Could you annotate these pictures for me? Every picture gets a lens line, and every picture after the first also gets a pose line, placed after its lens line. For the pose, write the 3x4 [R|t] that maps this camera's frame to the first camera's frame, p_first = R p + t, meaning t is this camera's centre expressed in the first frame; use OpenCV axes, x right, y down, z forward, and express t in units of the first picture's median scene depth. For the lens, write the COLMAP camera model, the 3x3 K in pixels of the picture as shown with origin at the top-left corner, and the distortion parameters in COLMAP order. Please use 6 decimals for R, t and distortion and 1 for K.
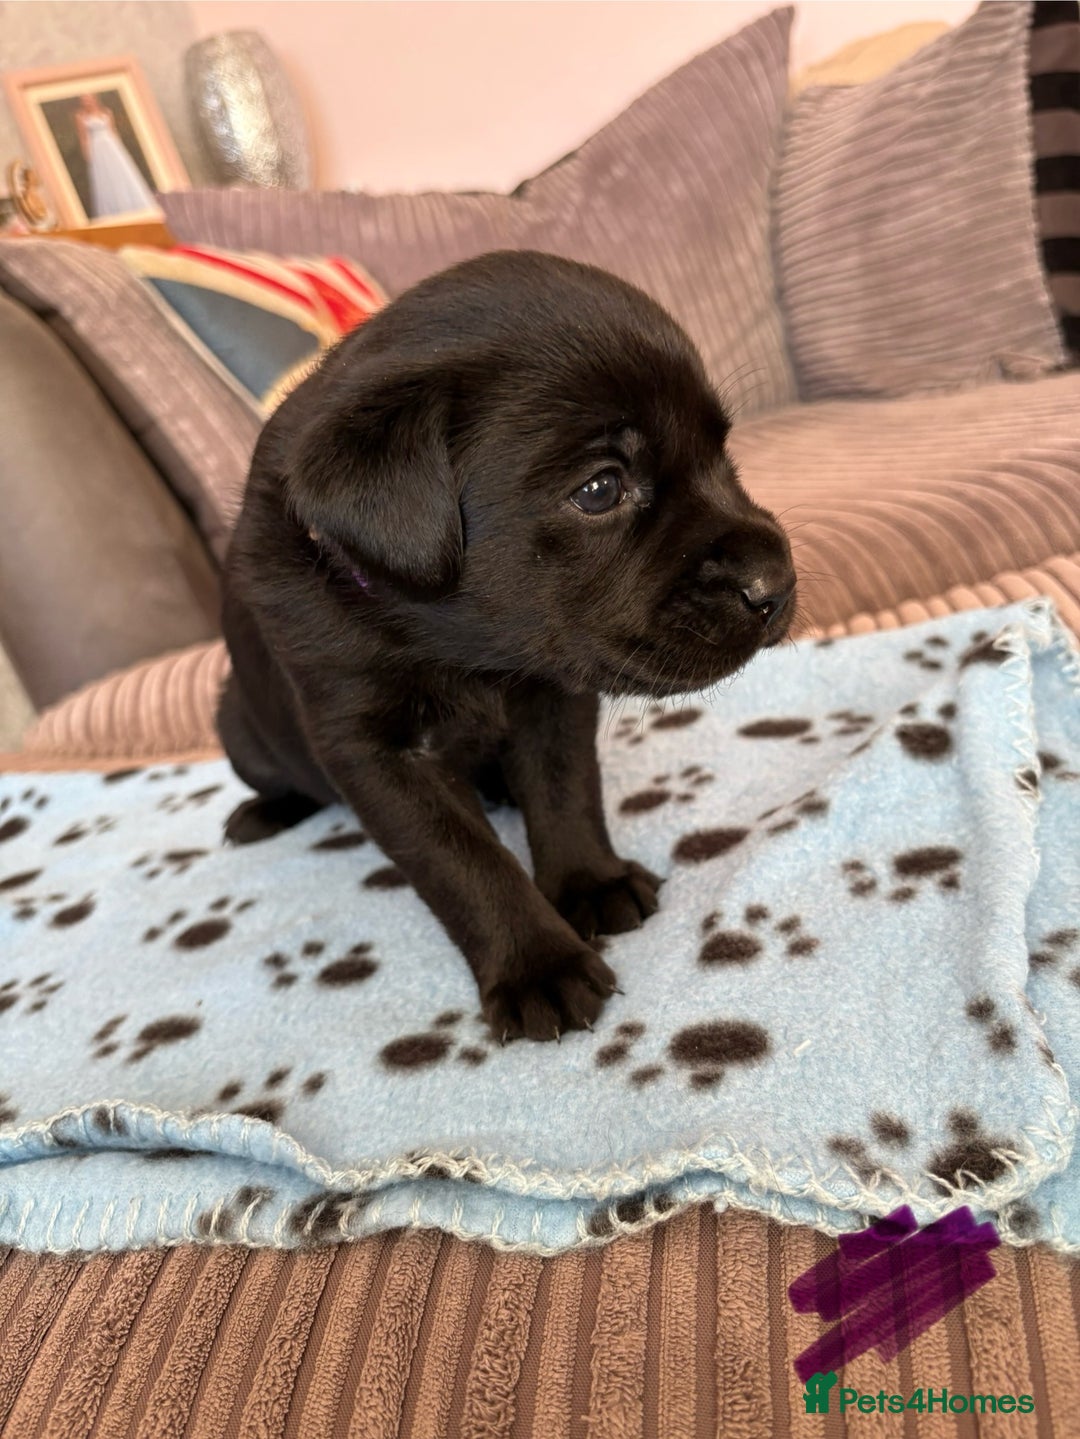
lens RADIAL K [[1184.6, 0, 549.9], [0, 1184.6, 724.4], [0, 0, 1]] dist [0.044093, -0.083365]
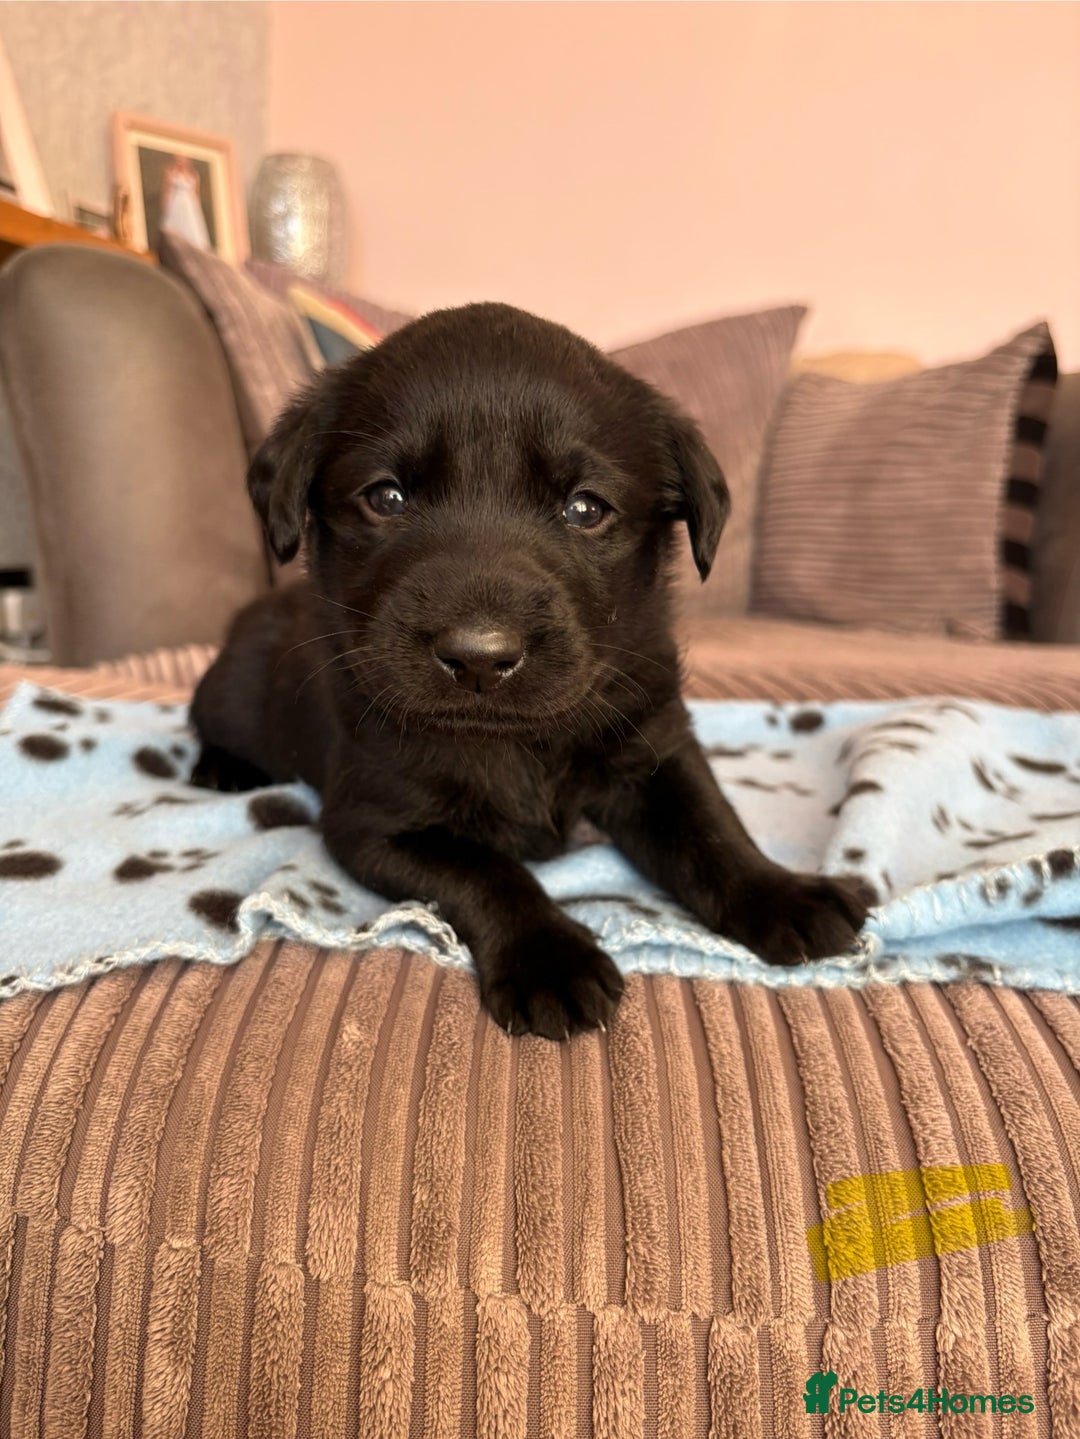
lens RADIAL K [[1184.6, 0, 531.0], [0, 1184.6, 710.3], [0, 0, 1]] dist [0.044093, -0.083365]
pose [[0.942650, 0.274876, 0.189352, -0.190466], [-0.234839, 0.949305, -0.208978, 0.109891], [-0.237195, 0.152526, 0.959414, -0.028660]]
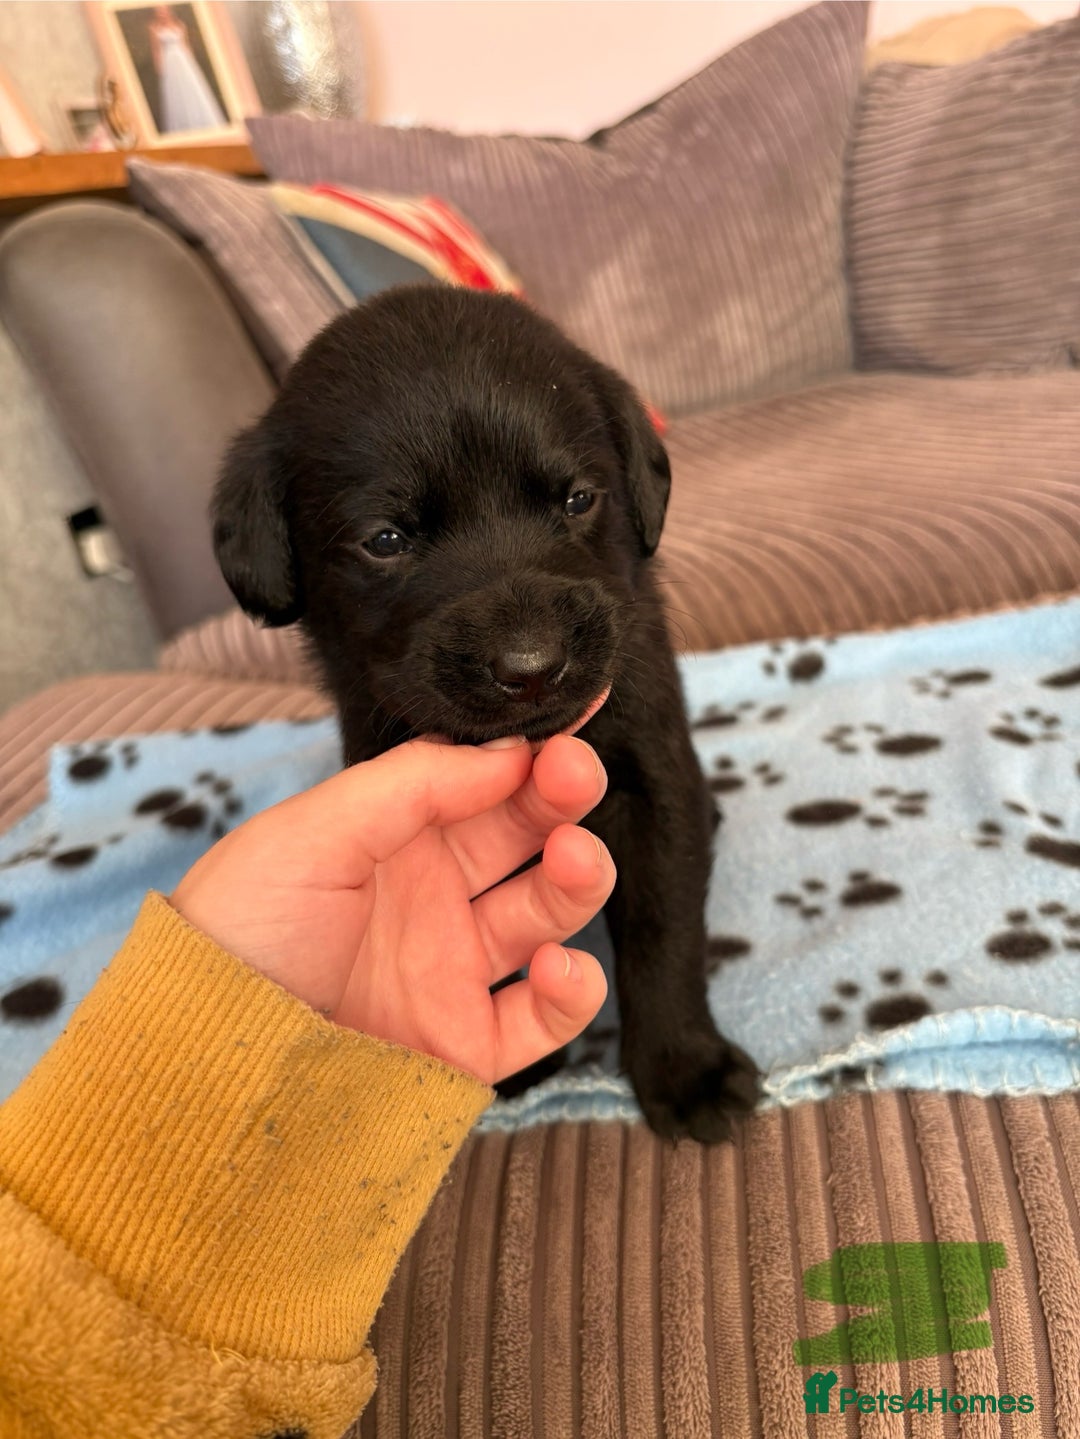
lens RADIAL K [[1184.6, 0, 518.4], [0, 1184.6, 728.0], [0, 0, 1]] dist [0.044093, -0.083365]
pose [[0.997337, 0.052763, 0.050342, -0.130110], [-0.055723, 0.996682, 0.059334, -0.002995], [-0.047045, -0.061981, 0.996968, -0.051662]]
